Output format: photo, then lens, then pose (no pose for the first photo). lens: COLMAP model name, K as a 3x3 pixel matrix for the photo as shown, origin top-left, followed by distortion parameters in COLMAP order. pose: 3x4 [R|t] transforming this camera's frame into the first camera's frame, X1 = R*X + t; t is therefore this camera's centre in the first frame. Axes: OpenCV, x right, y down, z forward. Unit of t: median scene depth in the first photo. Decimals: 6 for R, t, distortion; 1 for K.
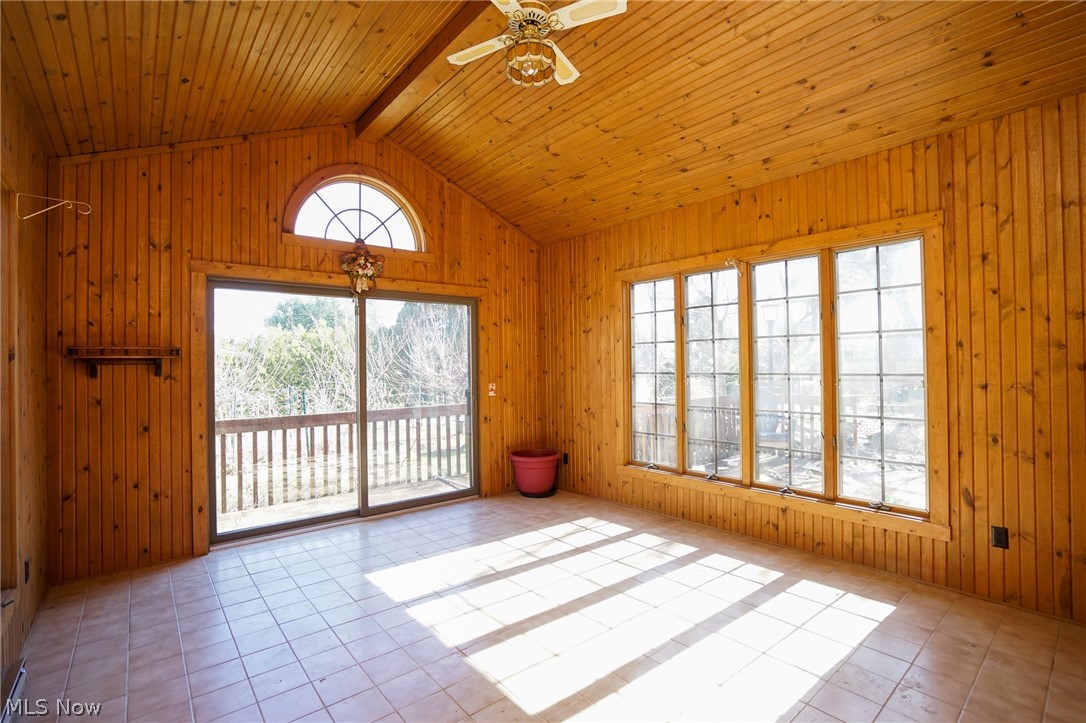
lens RADIAL K [[502.3, 0, 511.8], [0, 502.3, 362.7], [0, 0, 1]] dist [-0.054923, 0.007819]
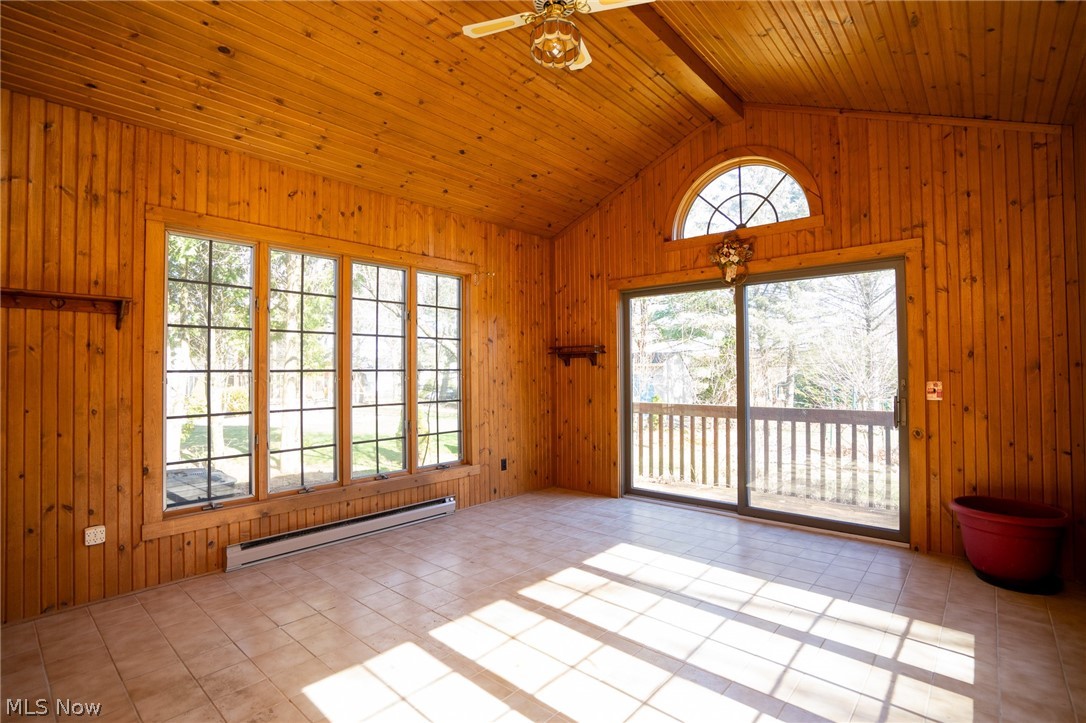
lens RADIAL K [[502.3, 0, 539.0], [0, 502.3, 361.8], [0, 0, 1]] dist [-0.054923, 0.007819]
pose [[0.173853, -0.000421, -0.984772, 0.595344], [0.012517, 0.999920, 0.001783, 0.009821], [0.984692, -0.012636, 0.173844, 0.470991]]
